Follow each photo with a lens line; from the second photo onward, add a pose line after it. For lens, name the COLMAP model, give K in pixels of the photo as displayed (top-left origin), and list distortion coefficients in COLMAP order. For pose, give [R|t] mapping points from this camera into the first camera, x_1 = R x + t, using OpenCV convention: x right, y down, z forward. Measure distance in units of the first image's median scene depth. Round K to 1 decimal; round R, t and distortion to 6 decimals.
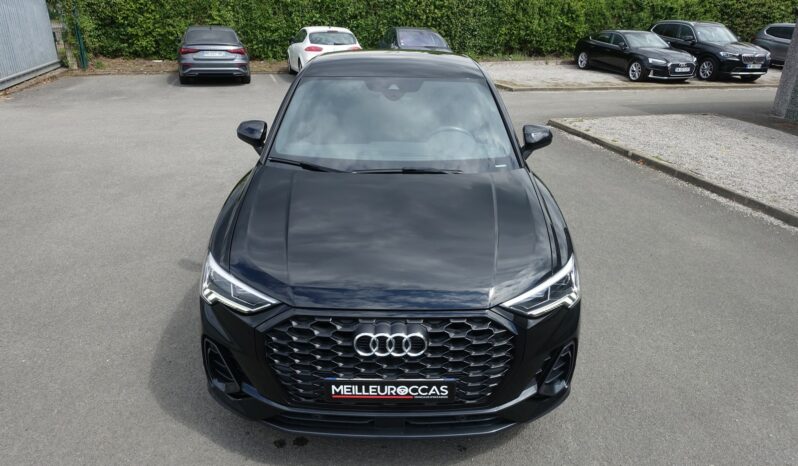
lens RADIAL K [[544.5, 0, 399.0], [0, 544.5, 233.0], [0, 0, 1]] dist [-0.006517, 0.002538]
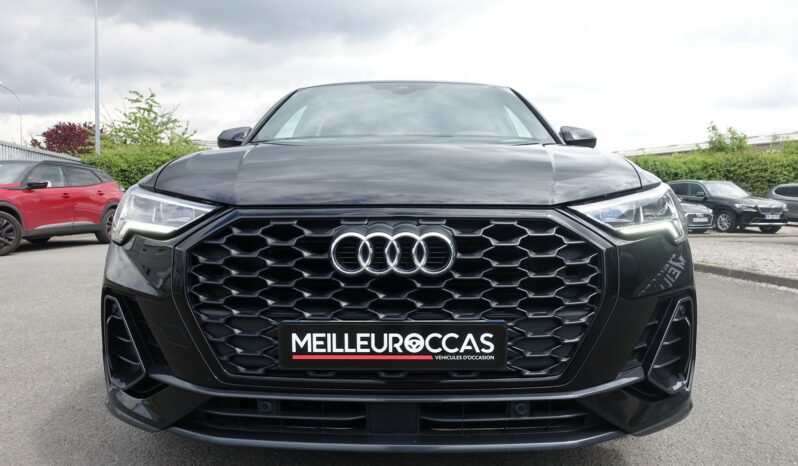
lens RADIAL K [[545.0, 0, 397.8], [0, 545.0, 245.8], [0, 0, 1]] dist [-0.008504, -0.001164]
pose [[0.999451, -0.015588, -0.029241, 0.007490], [0.005462, 0.947871, -0.318608, 0.374041], [0.032683, 0.318273, 0.947436, 0.423024]]
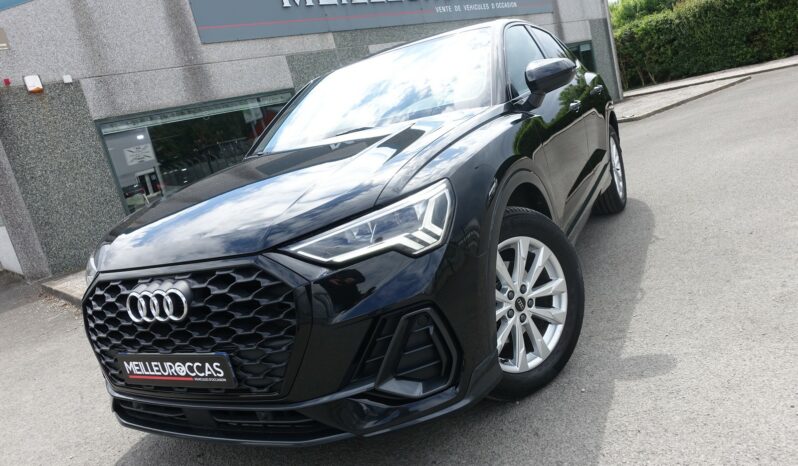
lens RADIAL K [[544.5, 0, 399.0], [0, 544.5, 233.0], [0, 0, 1]] dist [-0.006517, 0.002538]
pose [[0.855788, -0.120329, -0.503138, 0.686699], [0.048636, 0.986979, -0.153318, 0.231217], [0.515035, 0.106738, 0.850498, 0.478267]]
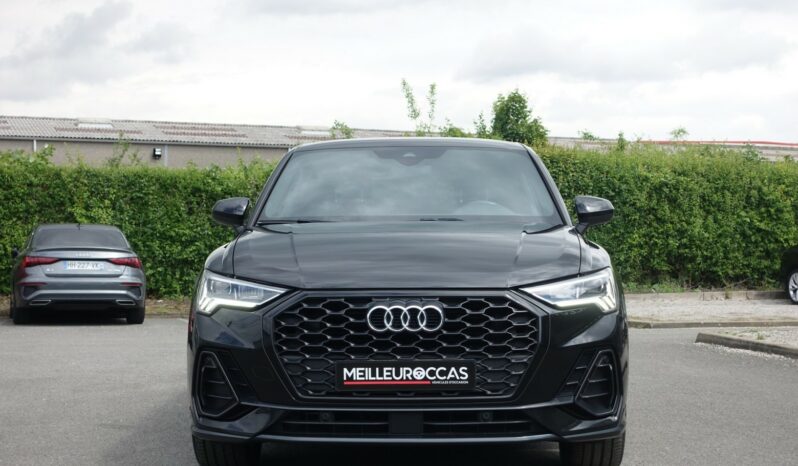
lens RADIAL K [[1325.8, 0, 399.0], [0, 1325.8, 233.0], [0, 0, 1]] dist [-0.049247, -0.098075]
pose [[0.999421, -0.022318, -0.025688, 0.035905], [0.010168, 0.916257, -0.400463, 0.976505], [0.032474, 0.399970, 0.915953, -1.177460]]
